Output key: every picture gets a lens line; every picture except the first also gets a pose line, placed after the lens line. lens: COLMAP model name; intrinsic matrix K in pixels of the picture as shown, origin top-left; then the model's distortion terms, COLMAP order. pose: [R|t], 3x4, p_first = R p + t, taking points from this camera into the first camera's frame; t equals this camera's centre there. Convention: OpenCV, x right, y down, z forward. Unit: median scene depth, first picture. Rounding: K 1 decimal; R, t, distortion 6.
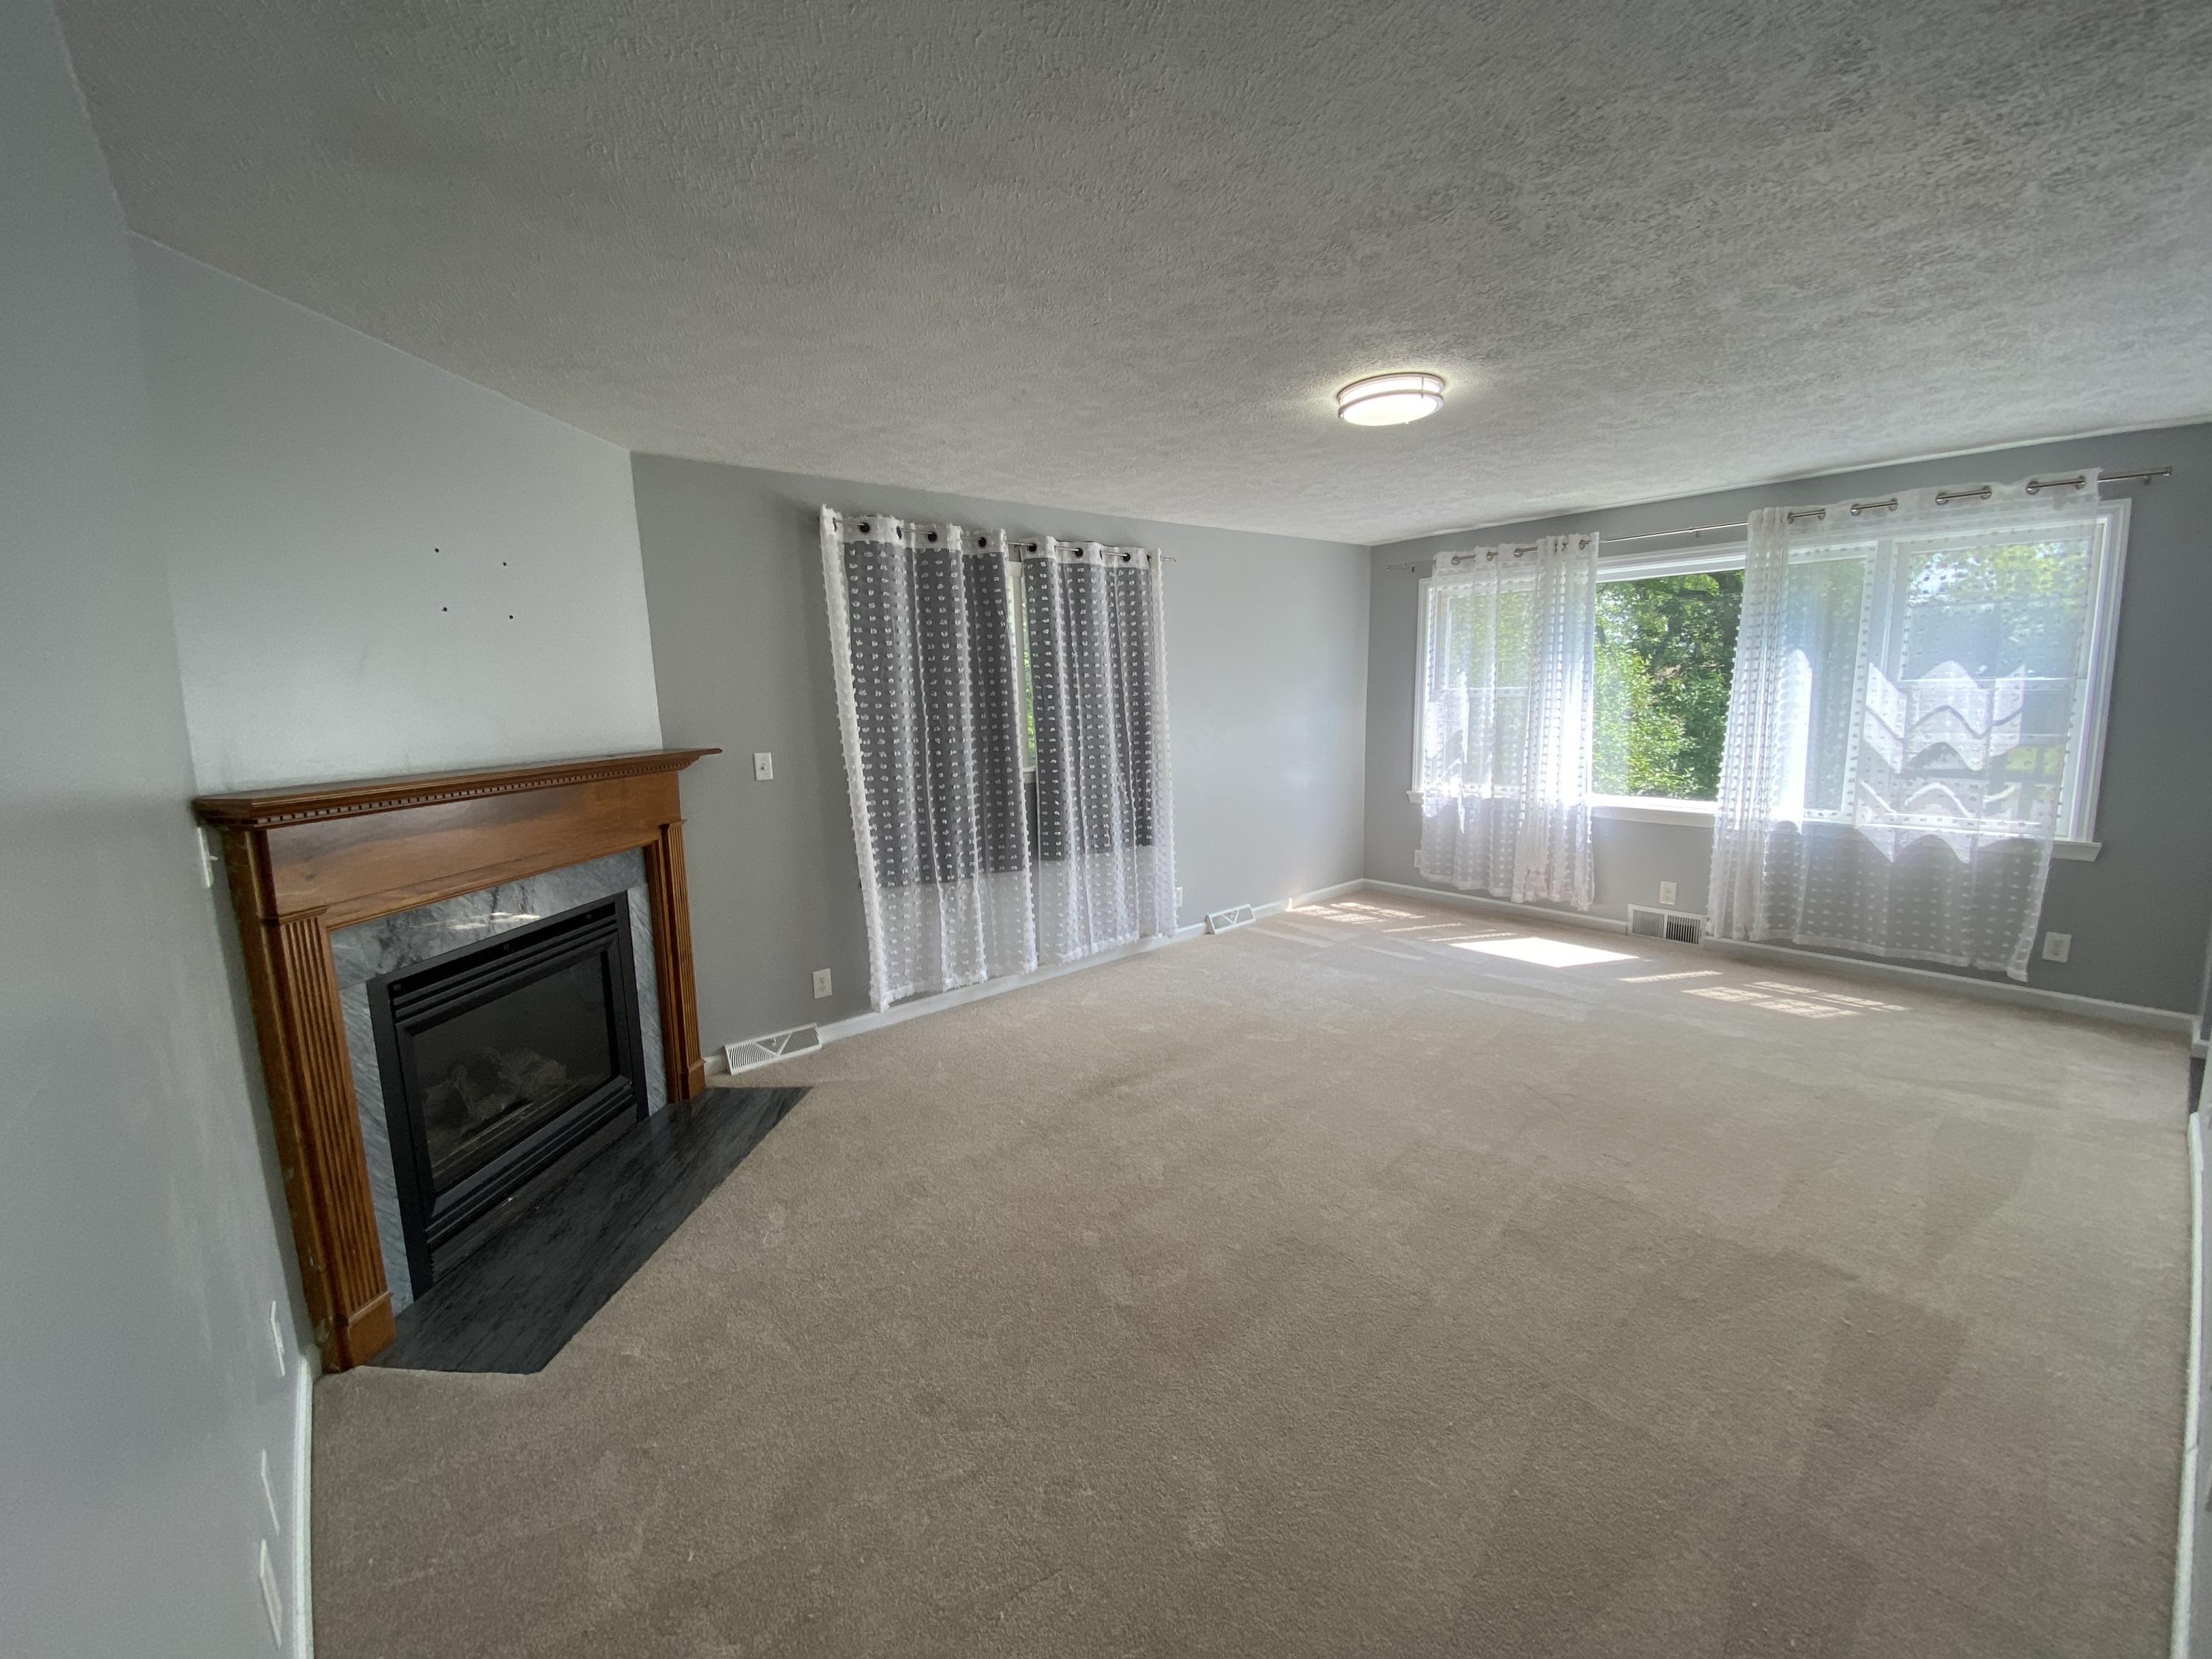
lens RADIAL K [[884.5, 0, 1106.0], [0, 884.5, 829.5], [0, 0, 1]] dist [0.011763, 0.000008]
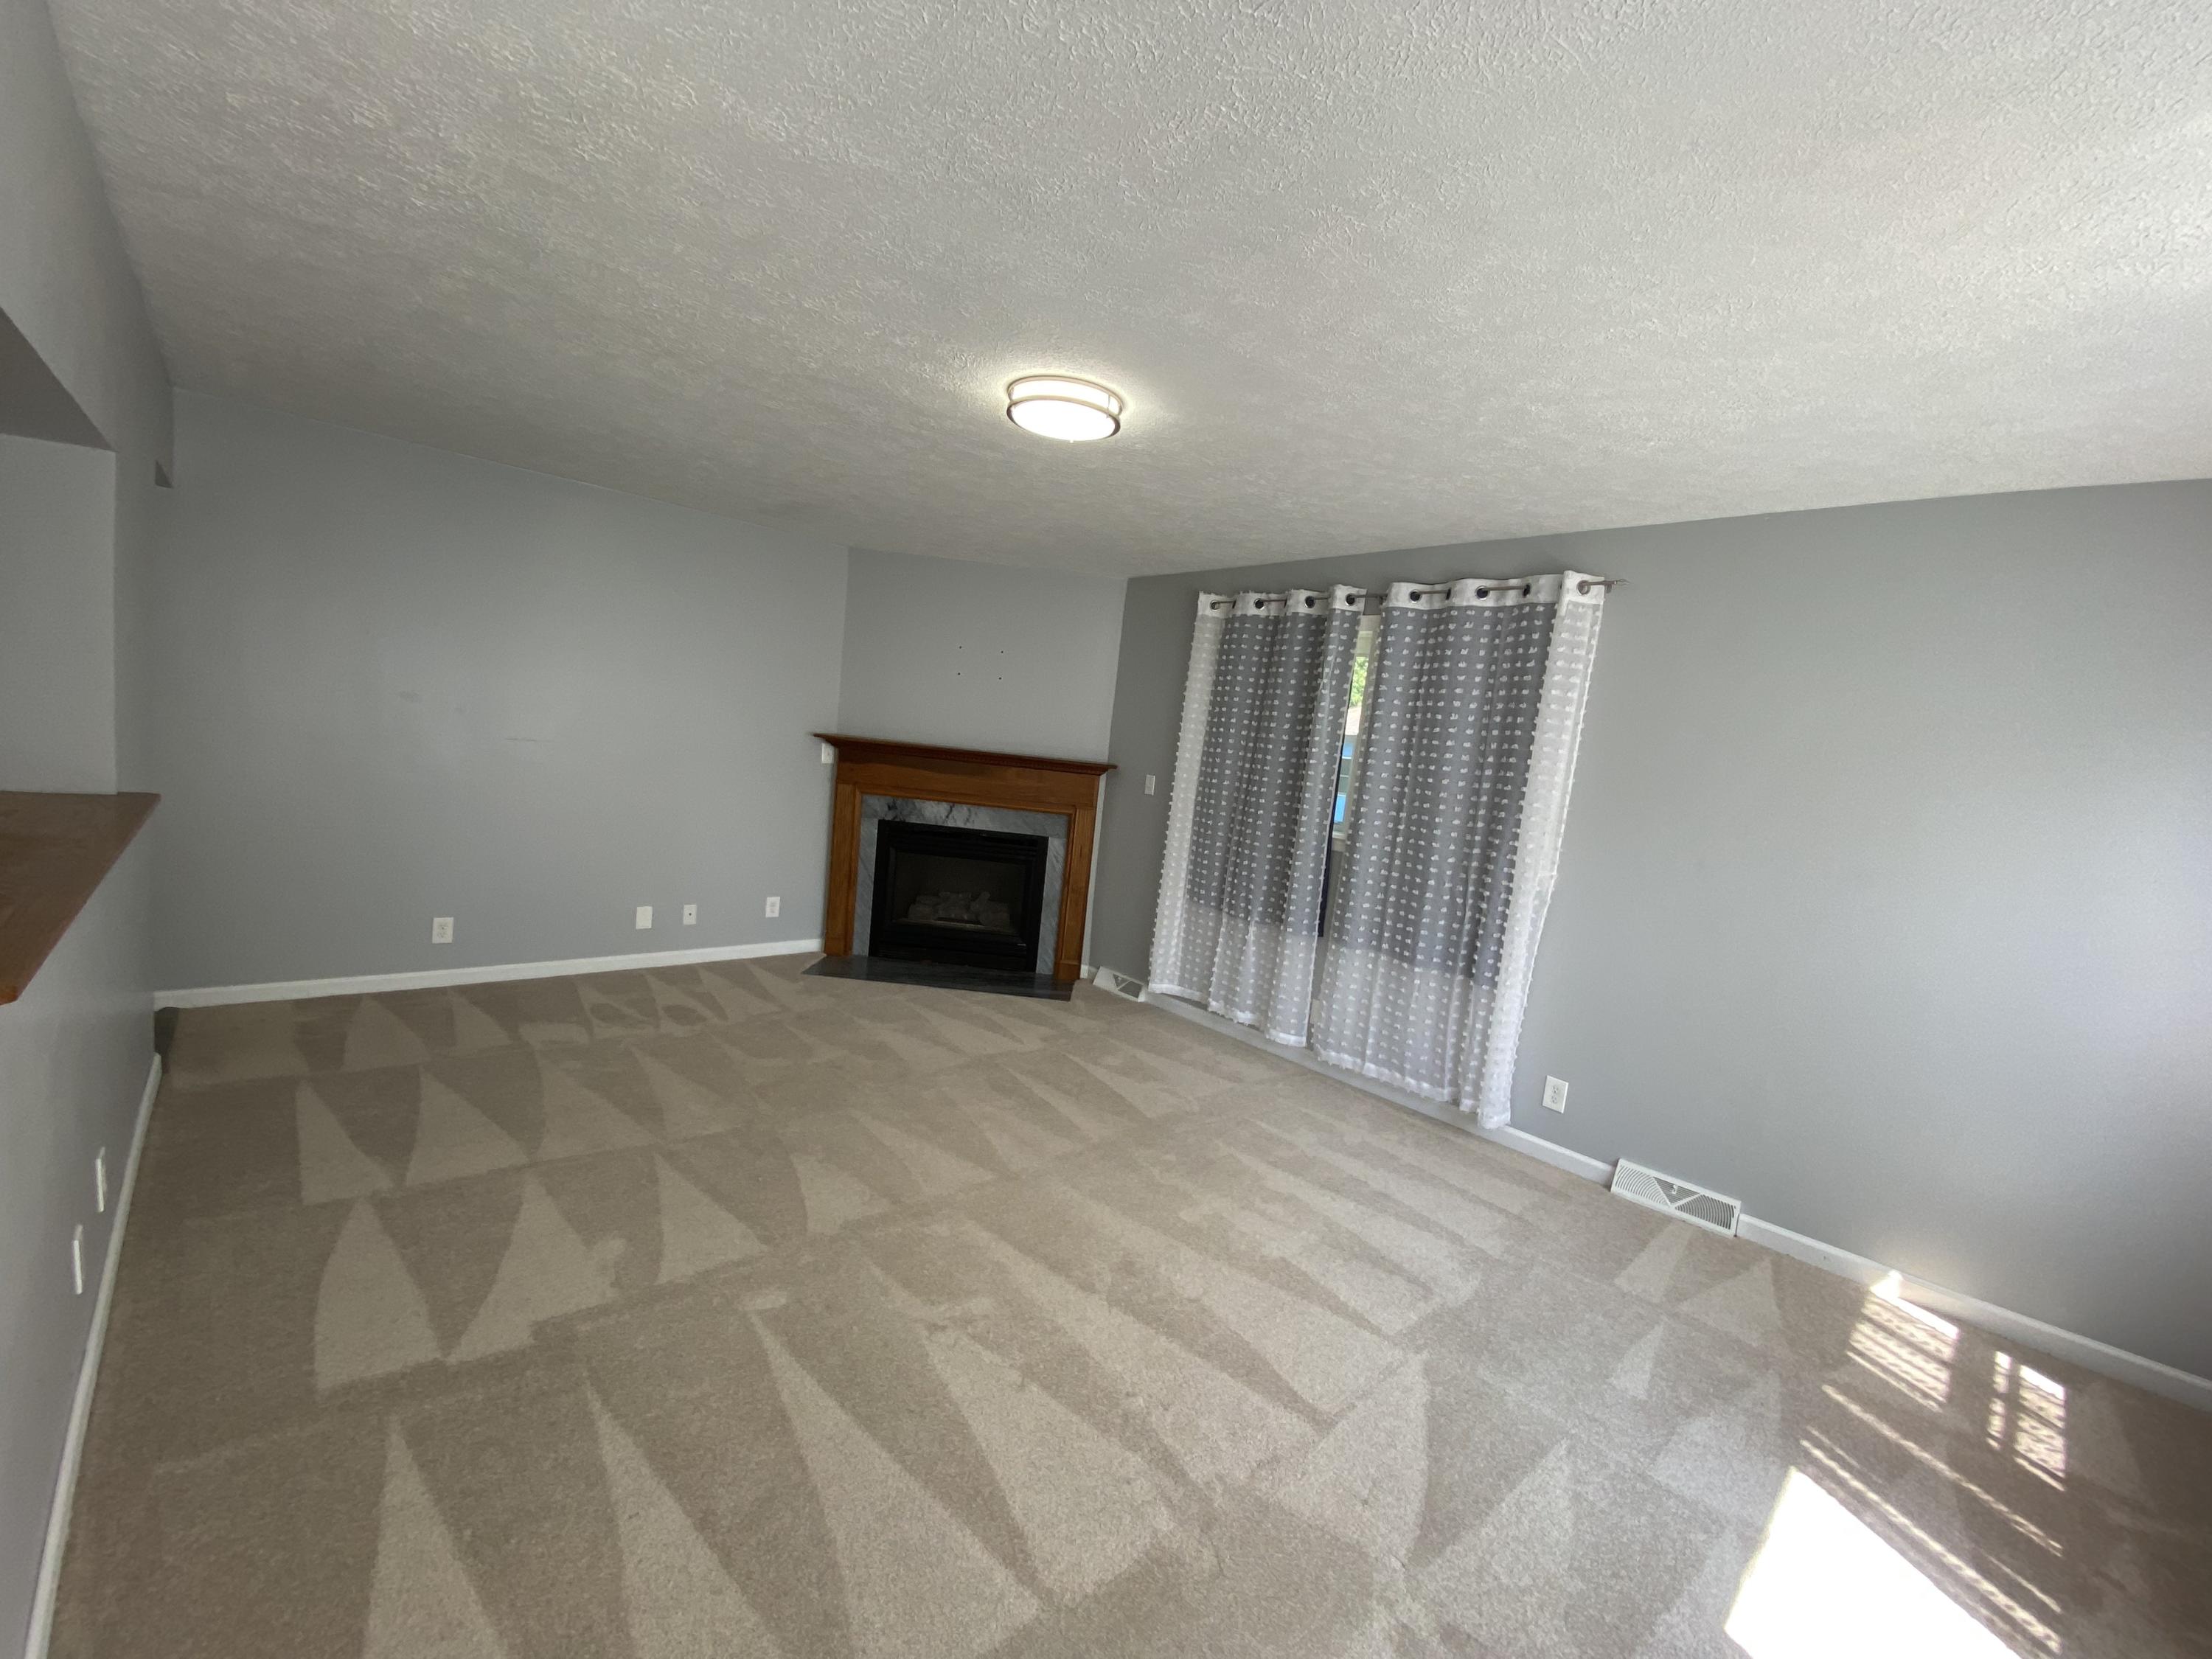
lens RADIAL K [[889.0, 0, 1106.0], [0, 889.0, 829.5], [0, 0, 1]] dist [-0.042352, -0.000081]
pose [[0.022330, 0.130528, -0.991193, 0.789564], [-0.243401, 0.962318, 0.121242, -0.123353], [0.969669, 0.238550, 0.053259, 0.692828]]
